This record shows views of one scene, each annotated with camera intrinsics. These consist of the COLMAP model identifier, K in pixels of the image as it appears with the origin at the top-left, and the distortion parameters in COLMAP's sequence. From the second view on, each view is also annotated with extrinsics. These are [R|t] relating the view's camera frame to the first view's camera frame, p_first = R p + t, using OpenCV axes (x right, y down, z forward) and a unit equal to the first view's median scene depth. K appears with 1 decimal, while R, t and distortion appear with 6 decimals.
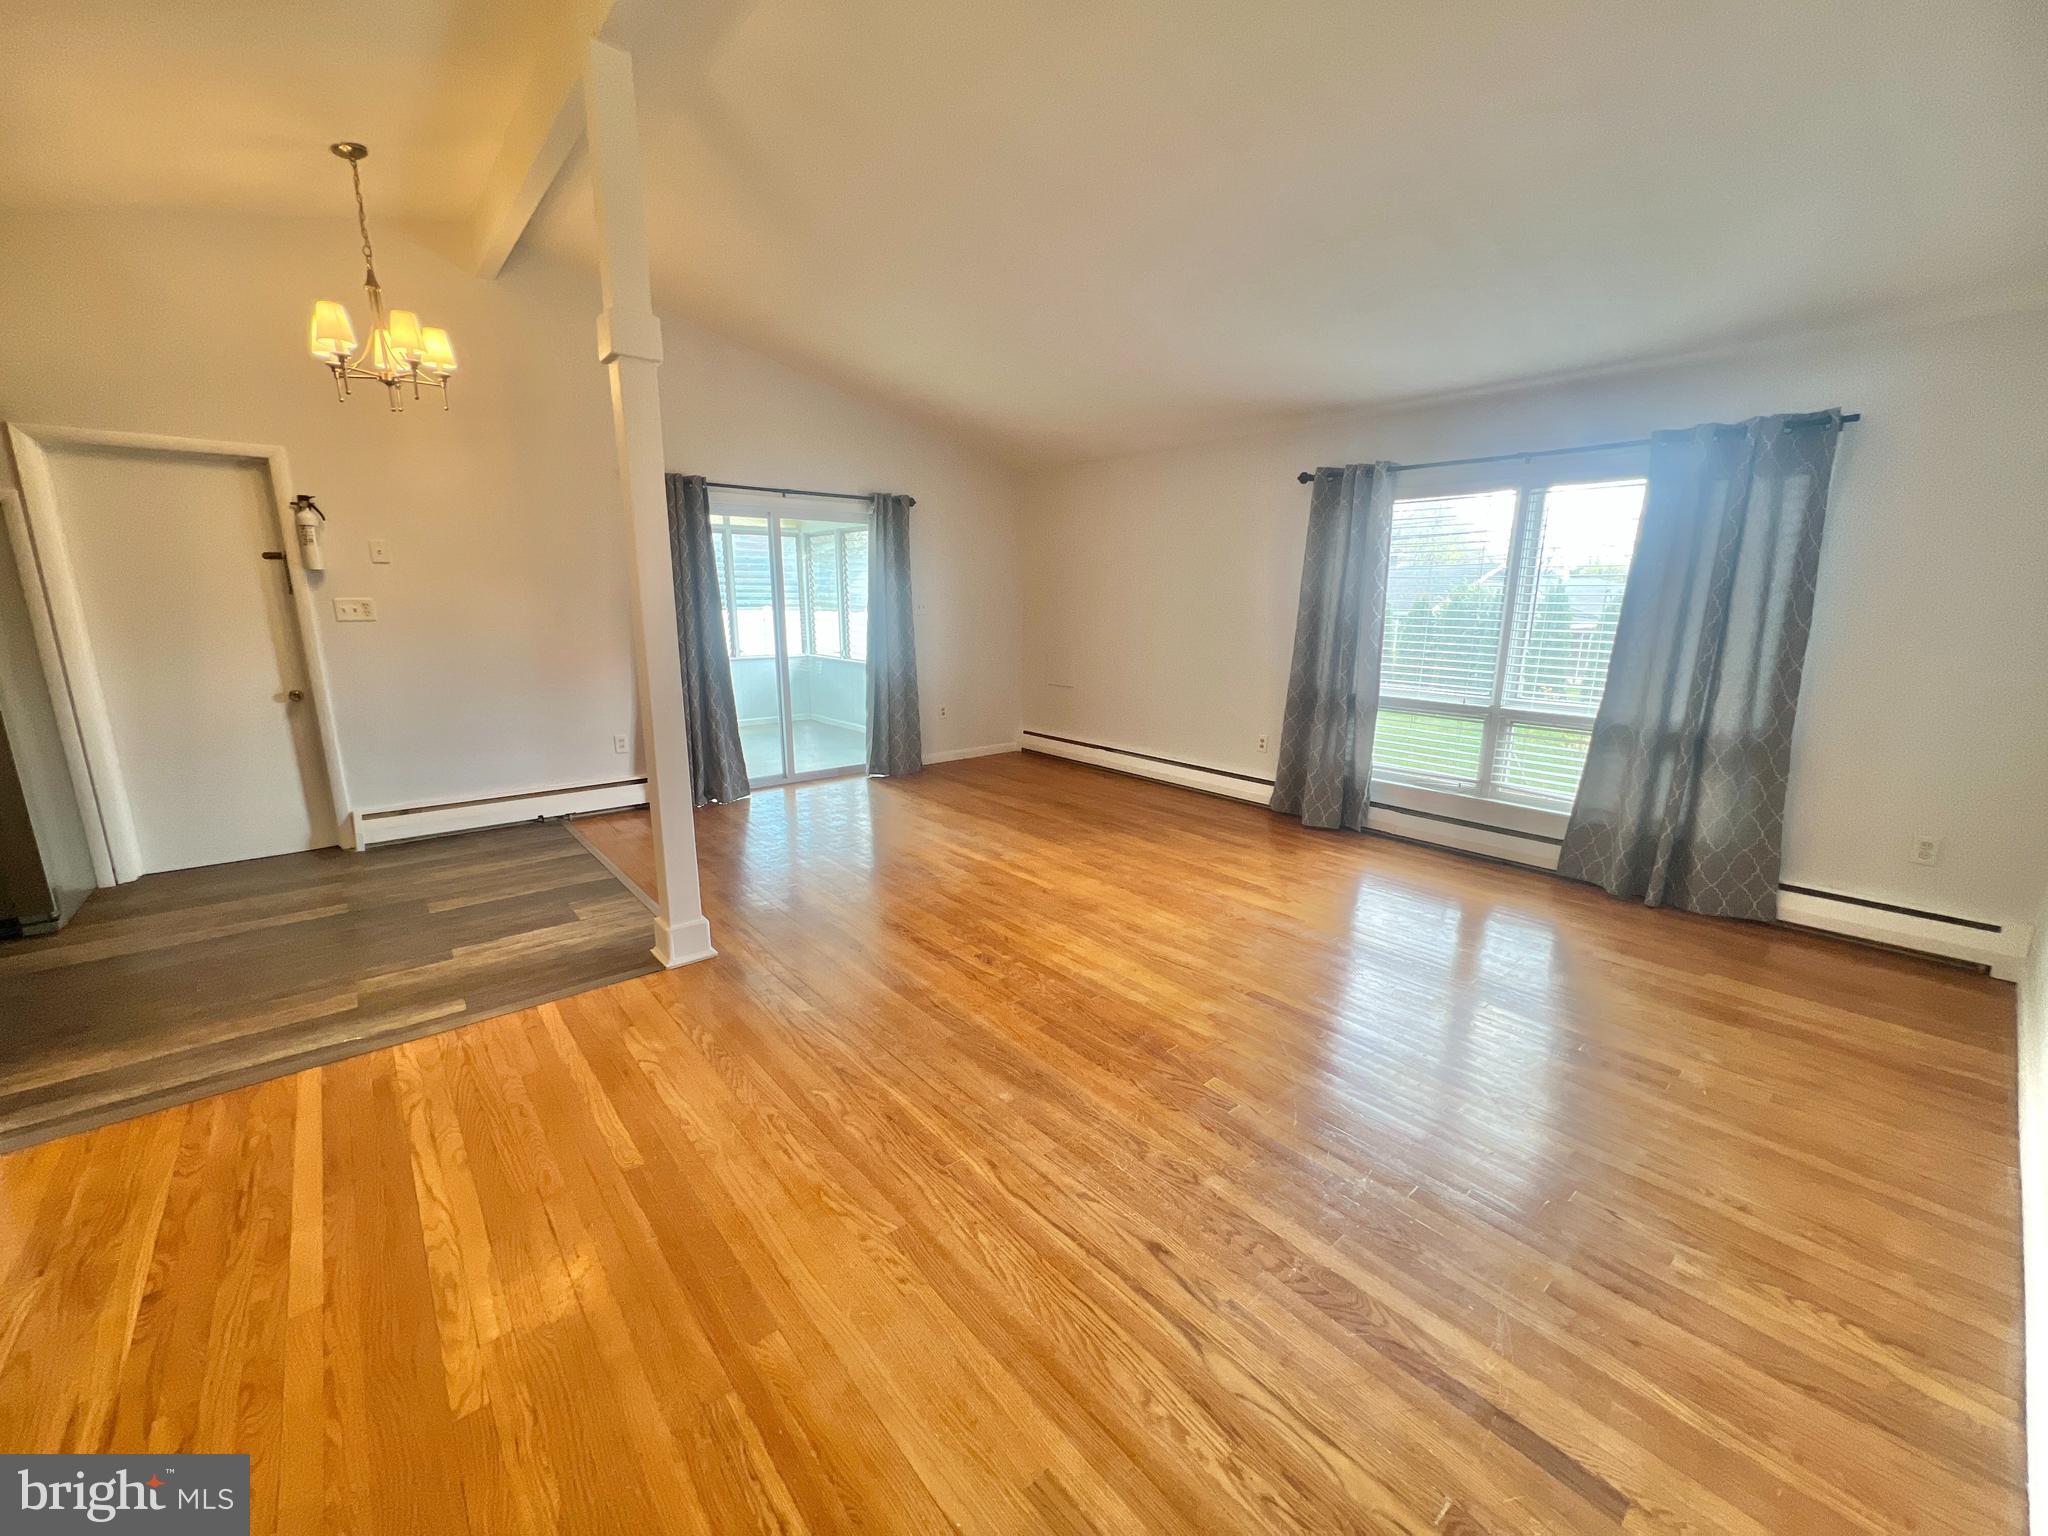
lens RADIAL K [[814.8, 0, 1029.8], [0, 814.8, 774.4], [0, 0, 1]] dist [-0.002579, 0.000986]
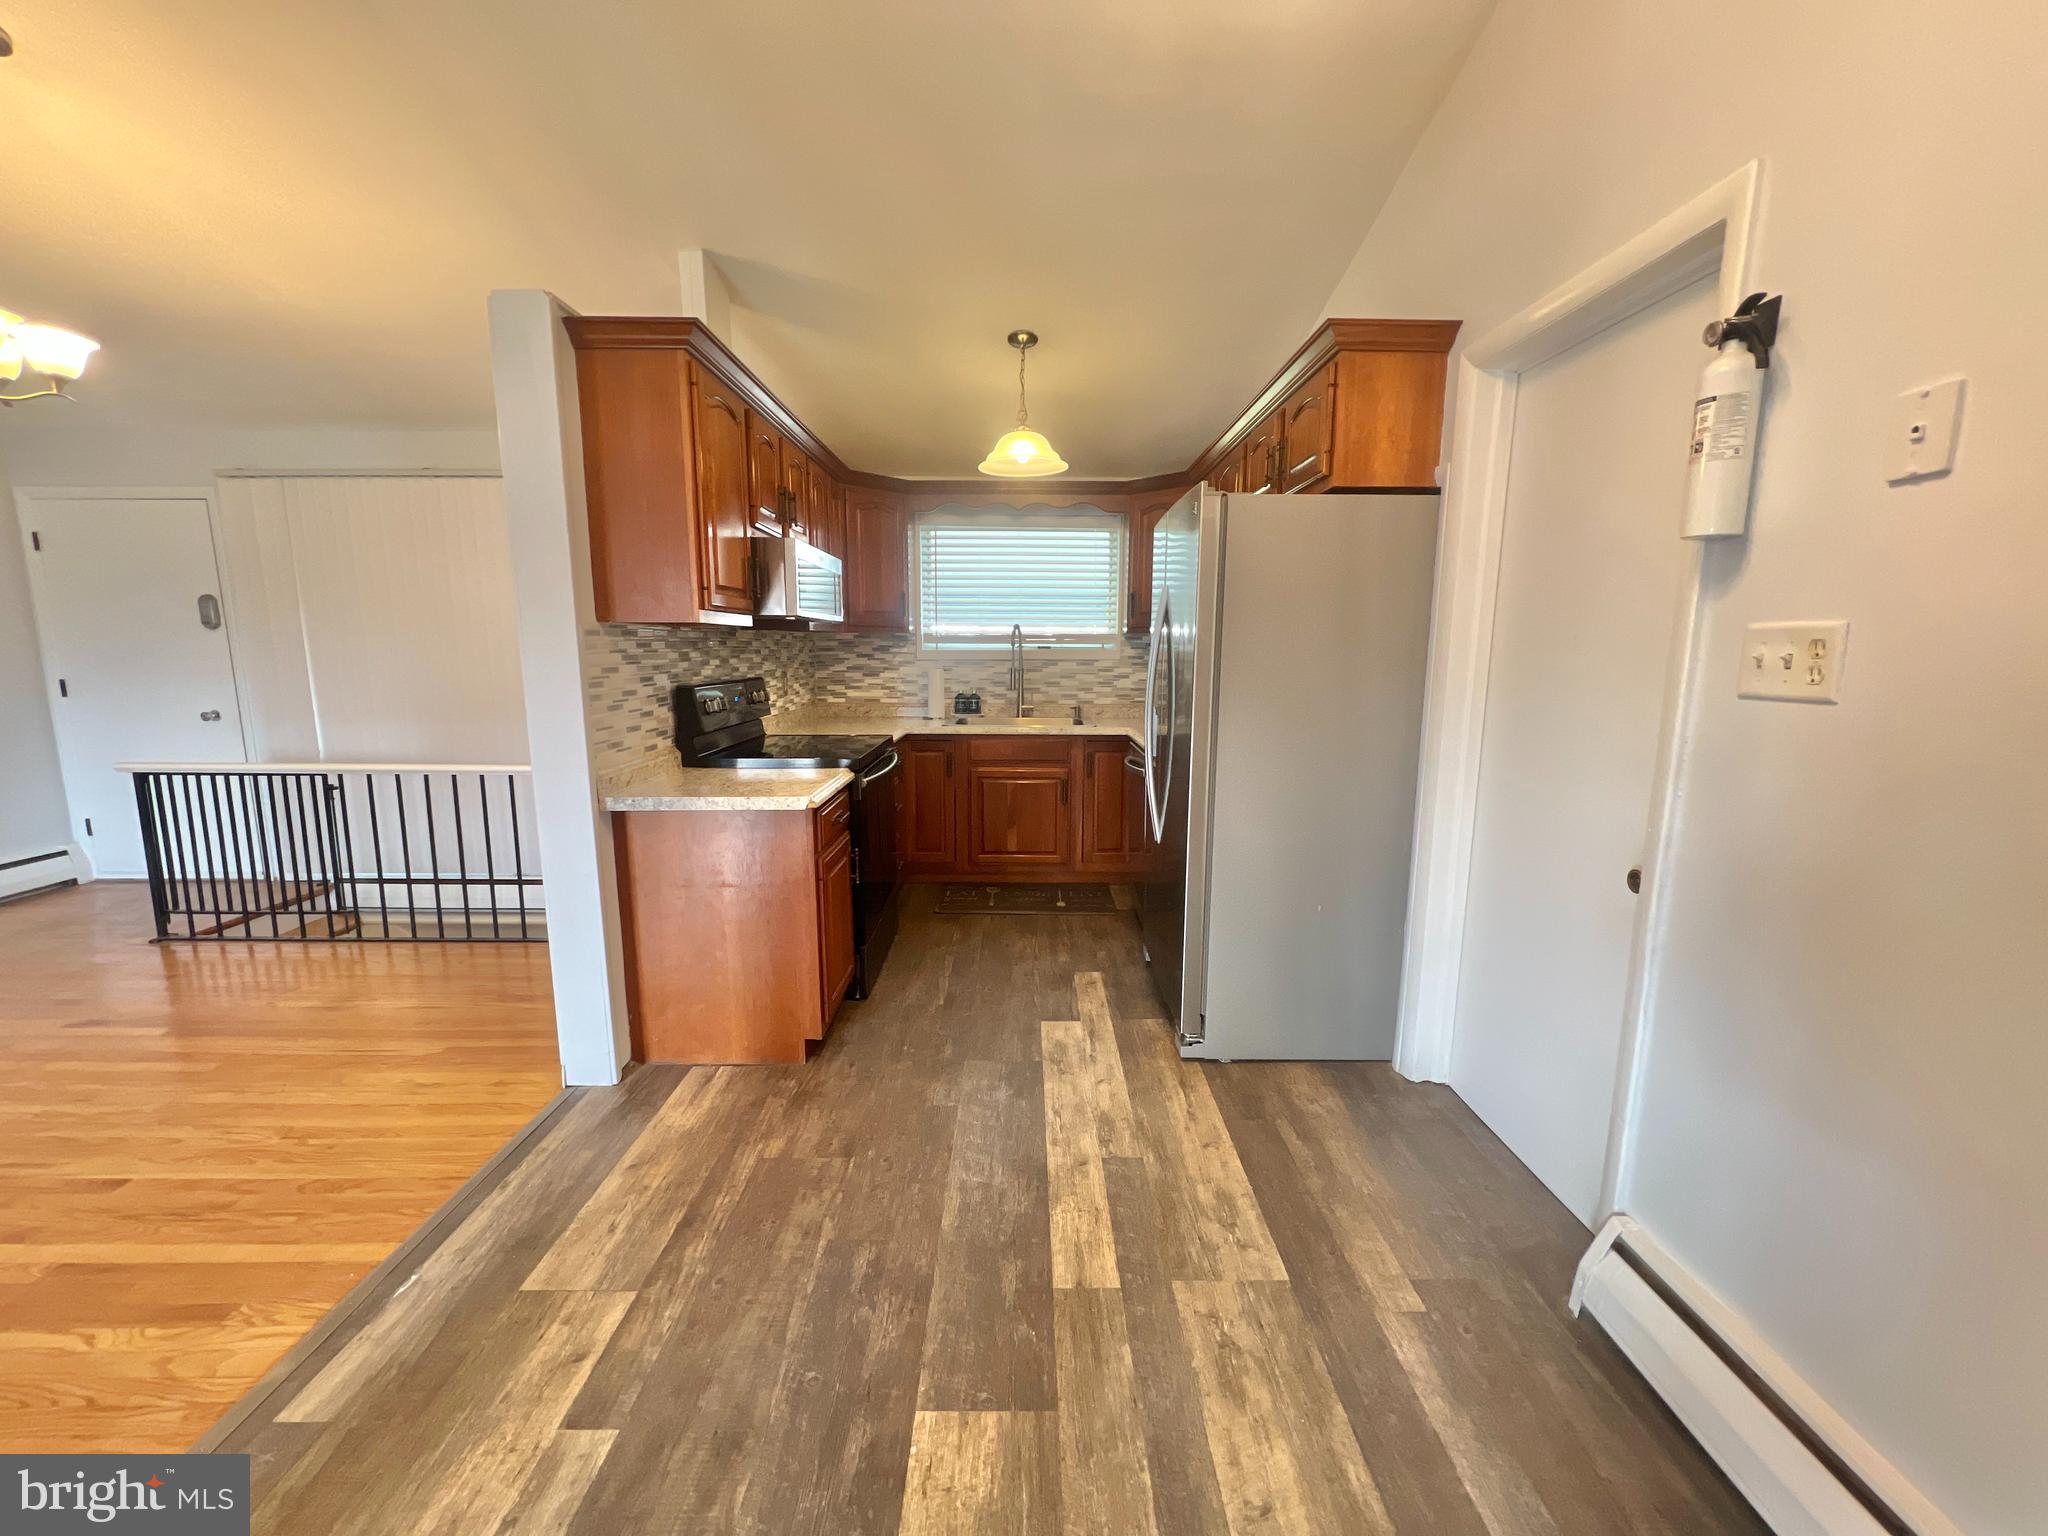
lens RADIAL K [[814.8, 0, 1027.9], [0, 814.8, 774.4], [0, 0, 1]] dist [-0.002579, 0.000986]
pose [[-0.643853, 0.114796, -0.756489, -0.466098], [-0.173292, 0.941113, 0.290303, -0.219340], [0.745267, 0.318006, -0.586045, 1.069129]]
